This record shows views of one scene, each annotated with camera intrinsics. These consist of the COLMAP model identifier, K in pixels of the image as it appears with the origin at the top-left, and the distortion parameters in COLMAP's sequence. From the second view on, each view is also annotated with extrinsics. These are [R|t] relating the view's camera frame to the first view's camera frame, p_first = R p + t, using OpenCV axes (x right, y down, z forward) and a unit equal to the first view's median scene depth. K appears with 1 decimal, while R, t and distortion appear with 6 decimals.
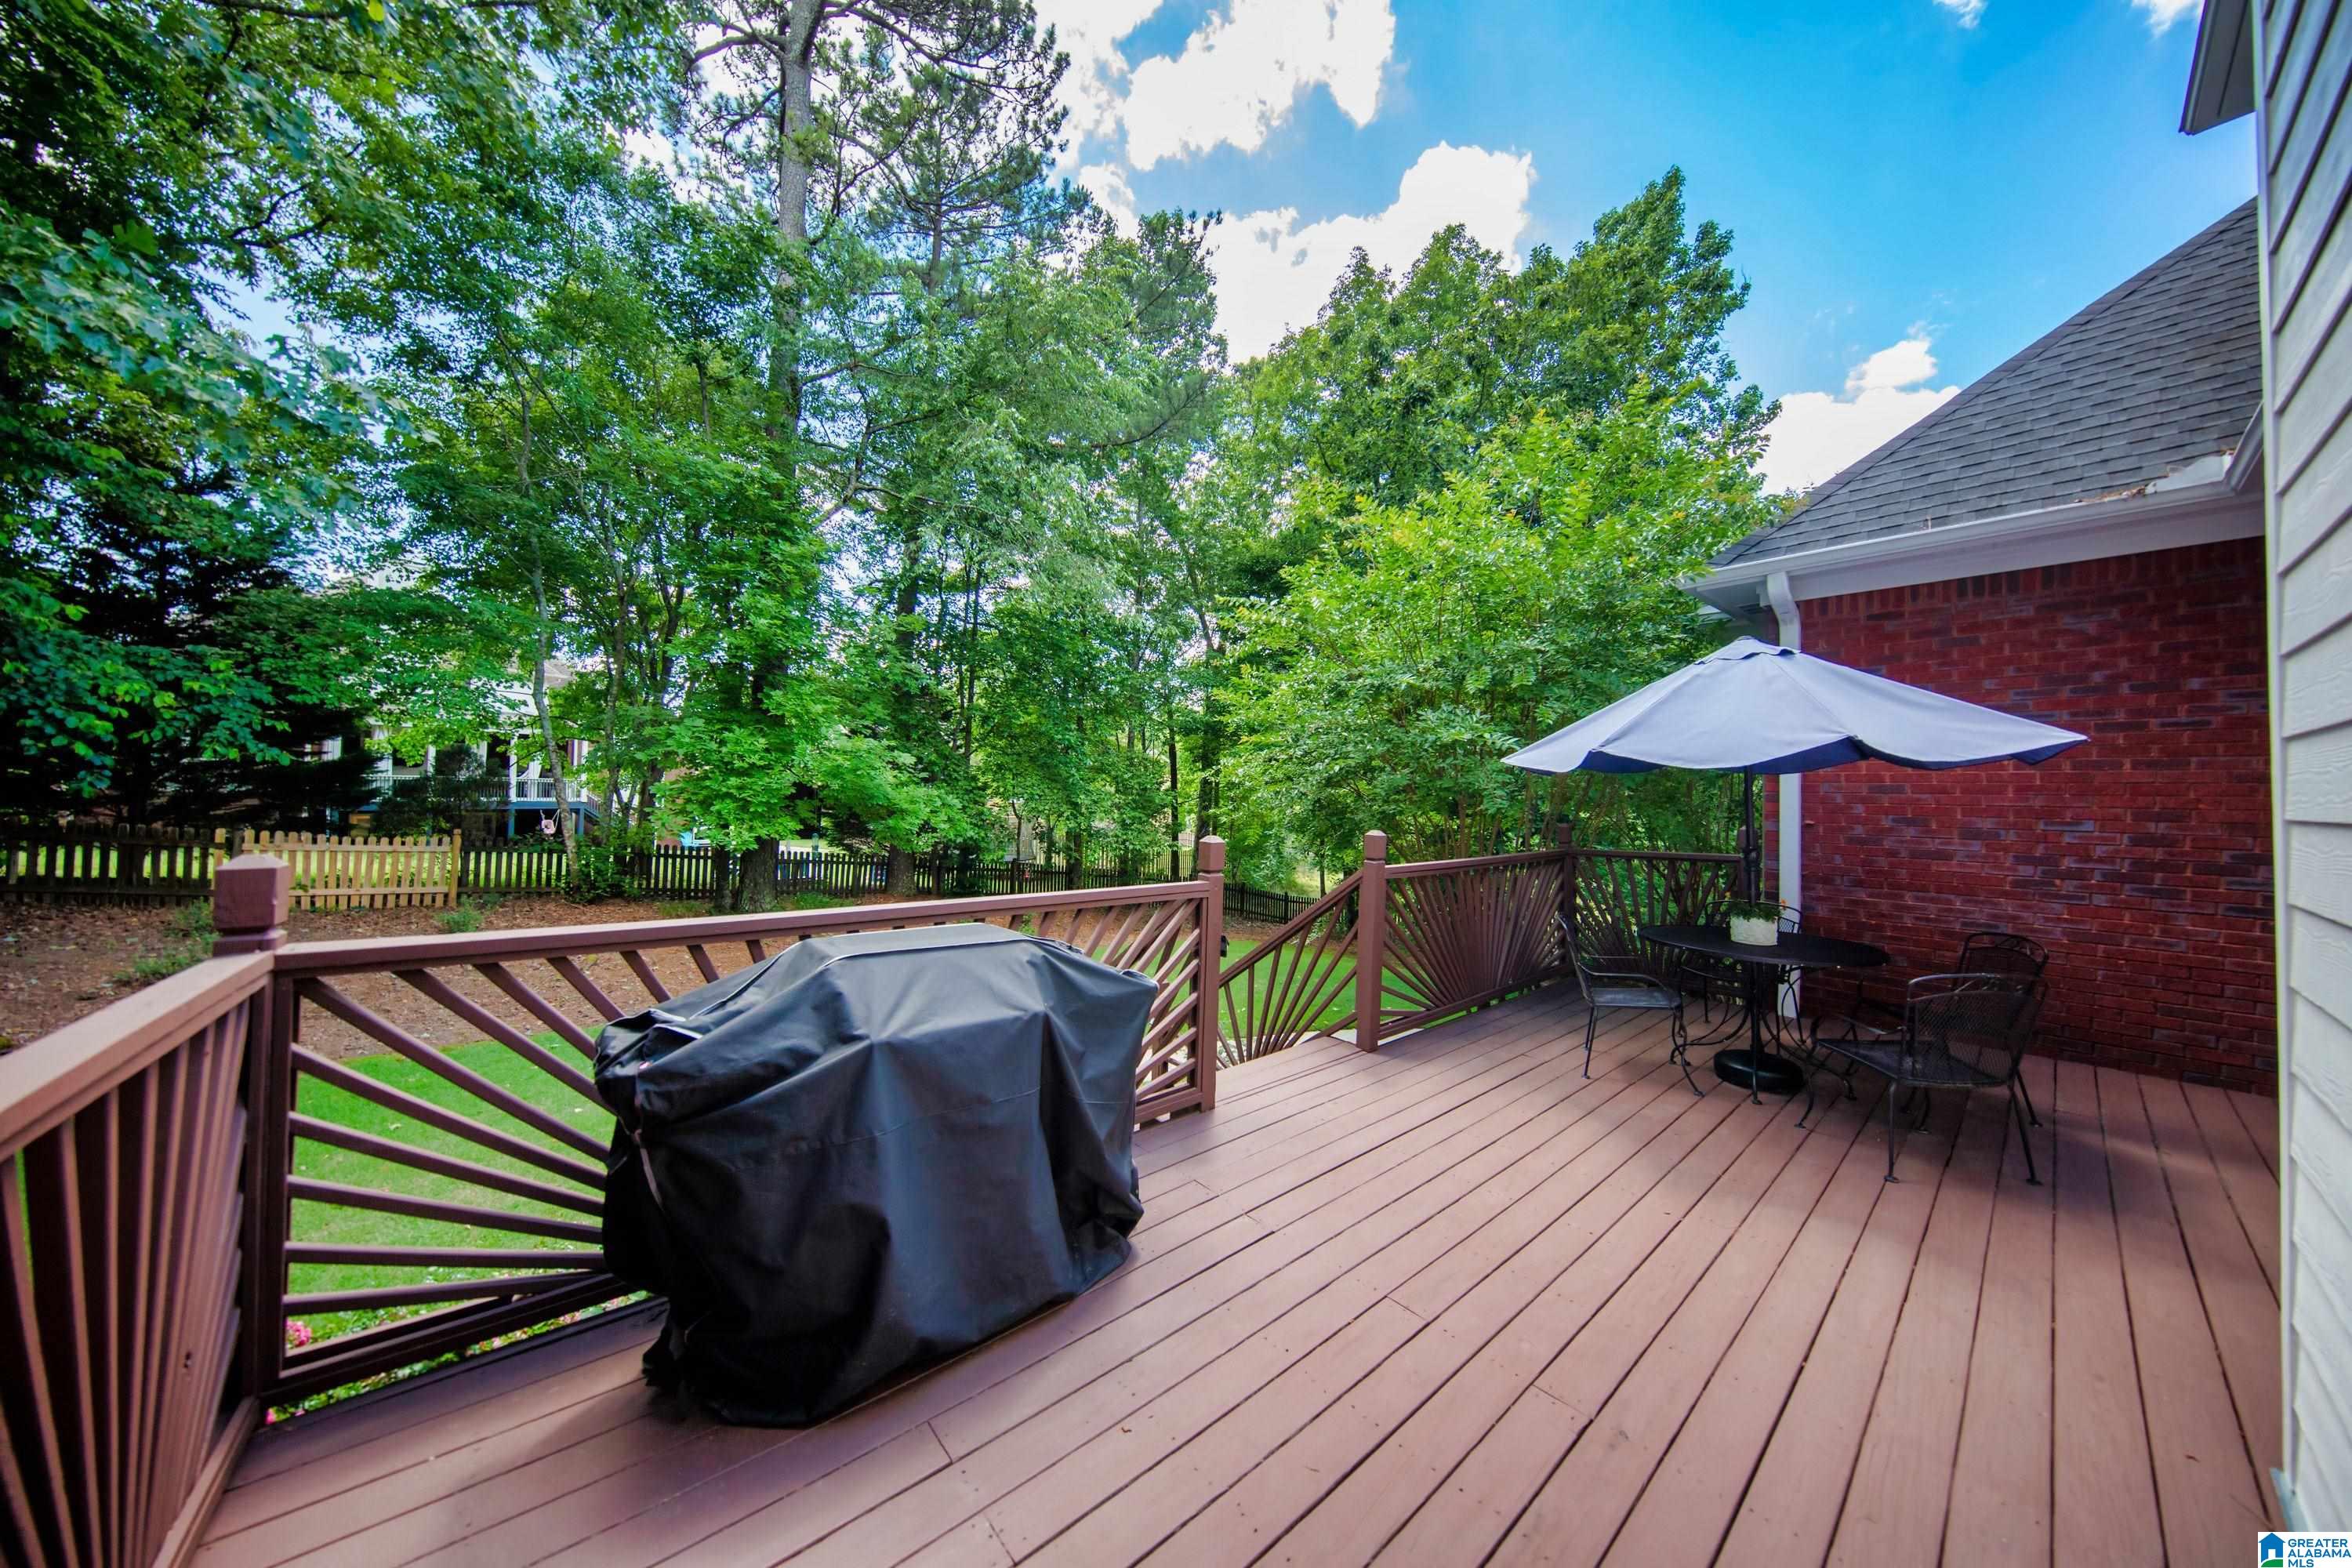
lens RADIAL K [[730.3, 0, 1175.4], [0, 730.3, 815.9], [0, 0, 1]] dist [0.000207, 0.000007]
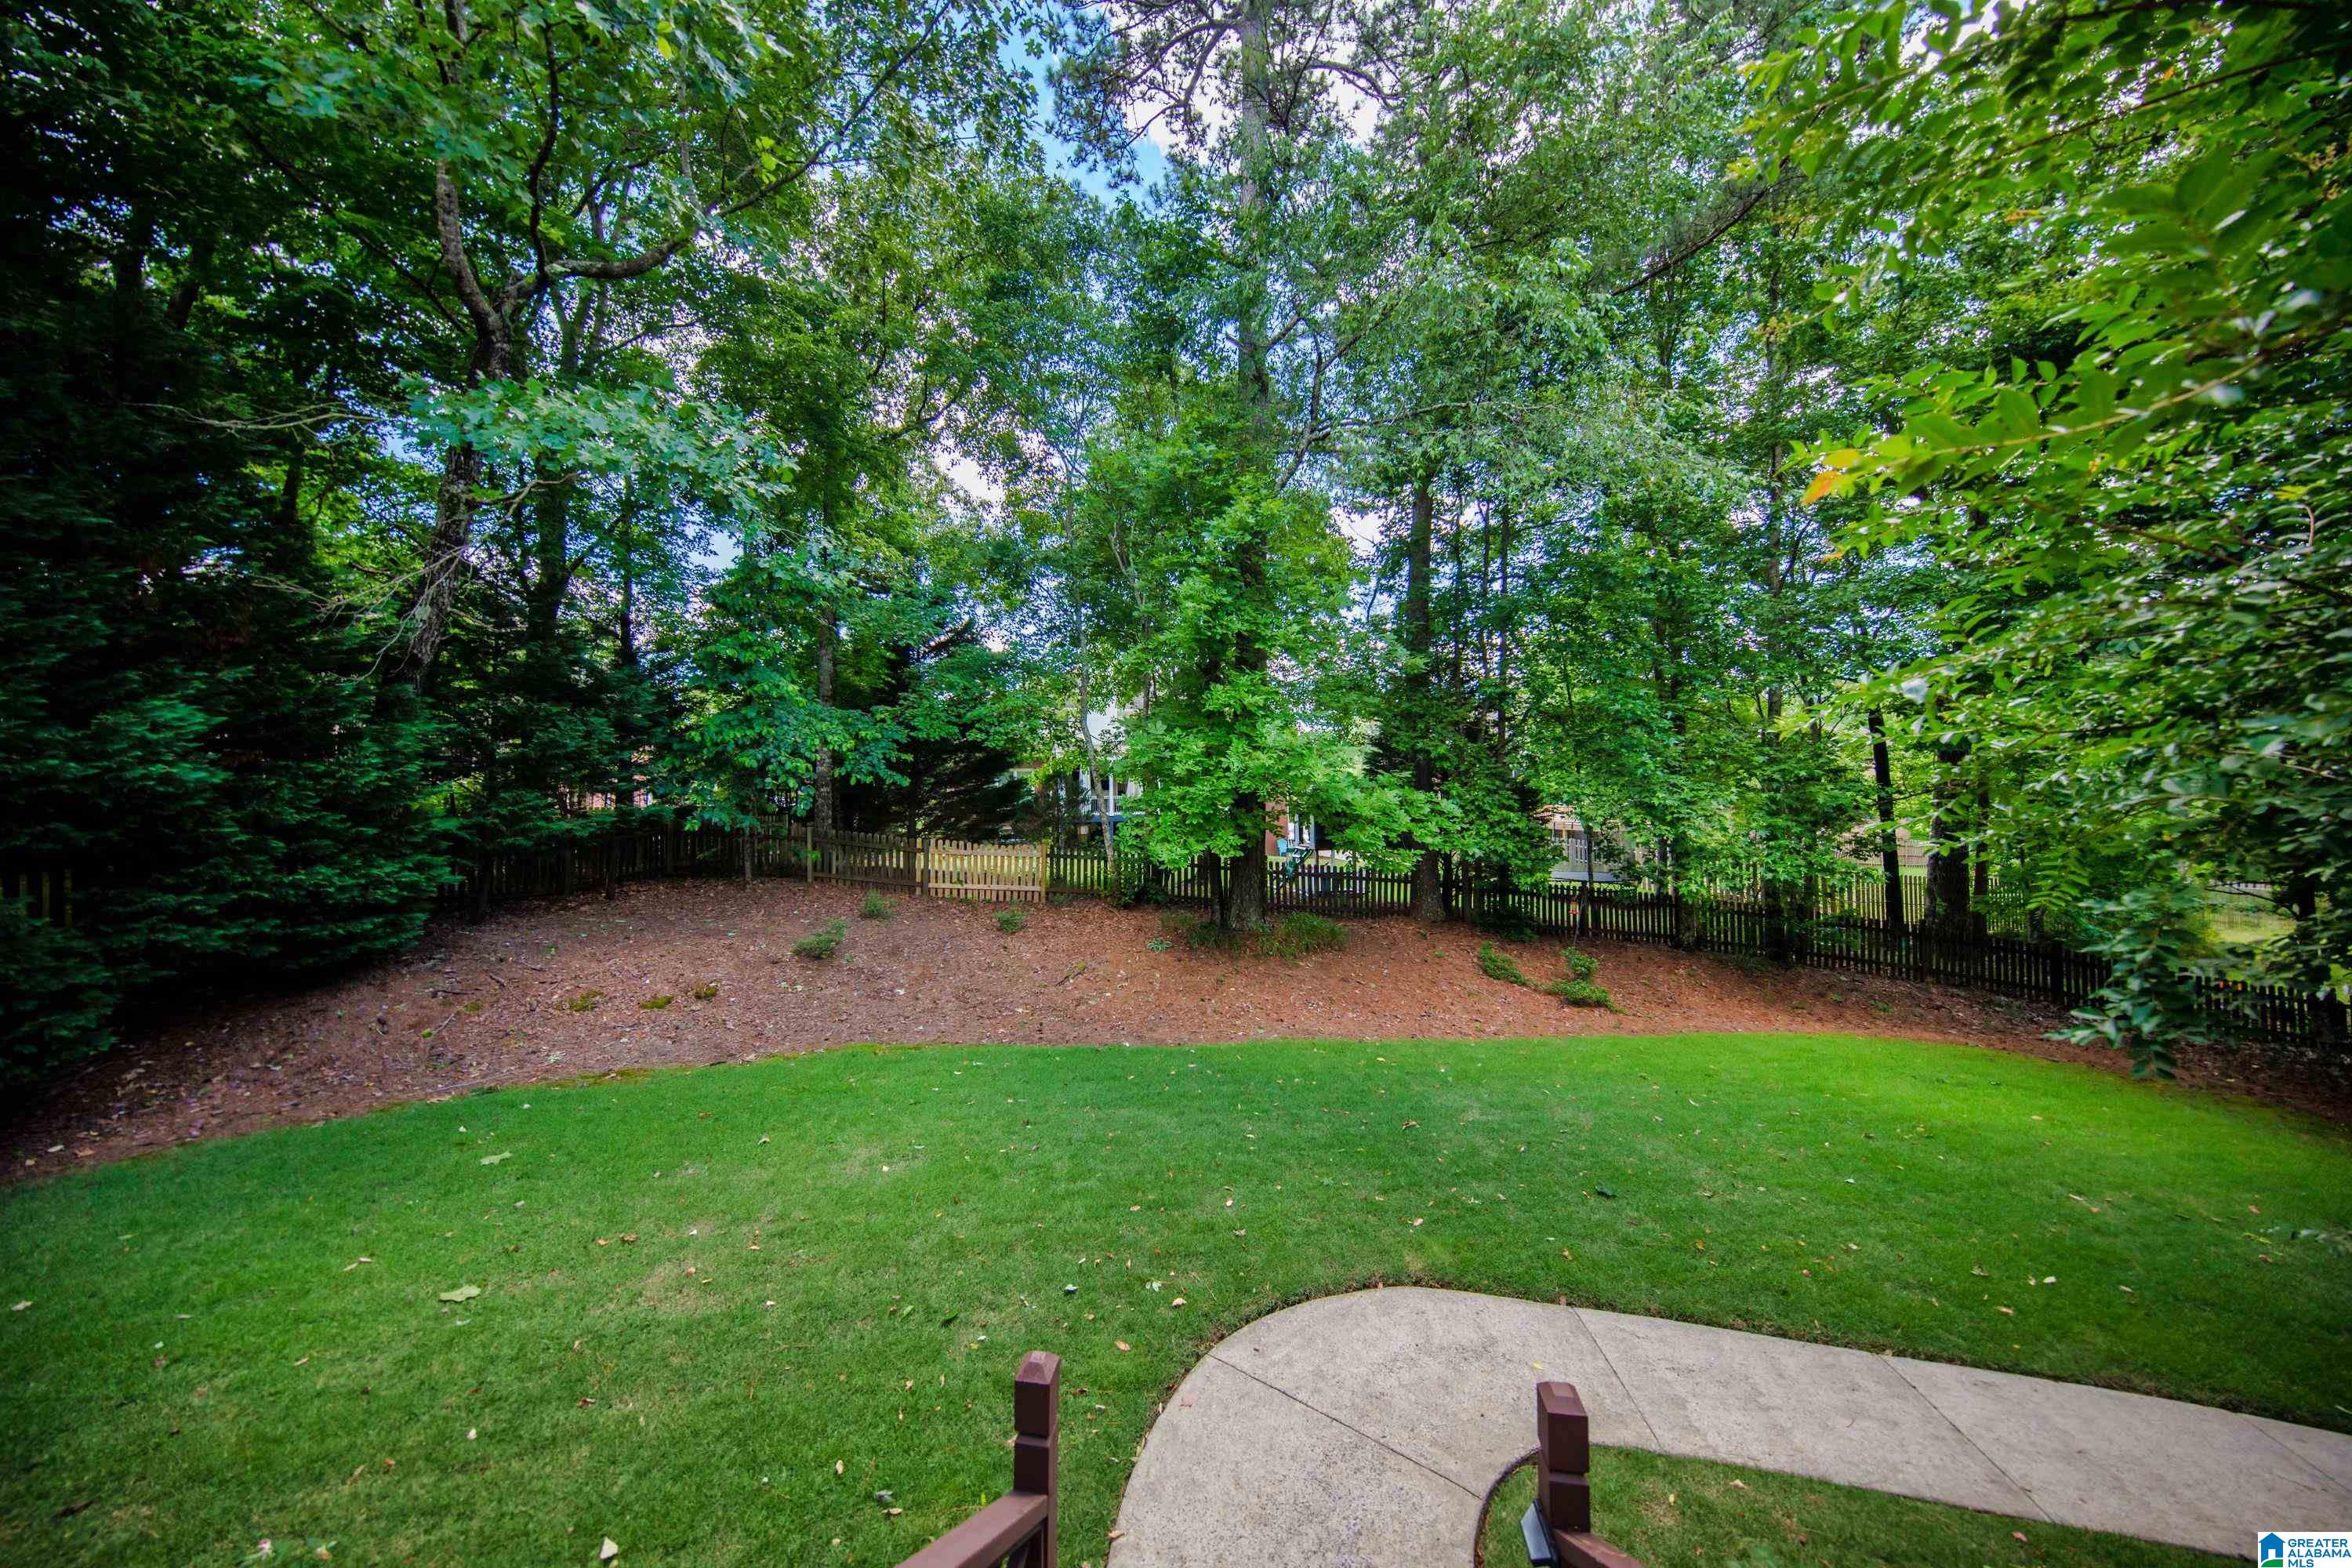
lens RADIAL K [[730.3, 0, 1175.4], [0, 730.3, 815.9], [0, 0, 1]] dist [0.000207, 0.000007]
pose [[0.700062, -0.011382, -0.713992, 0.044648], [0.003051, 0.999912, -0.012947, -0.002590], [0.714076, 0.006885, 0.700035, 0.288349]]
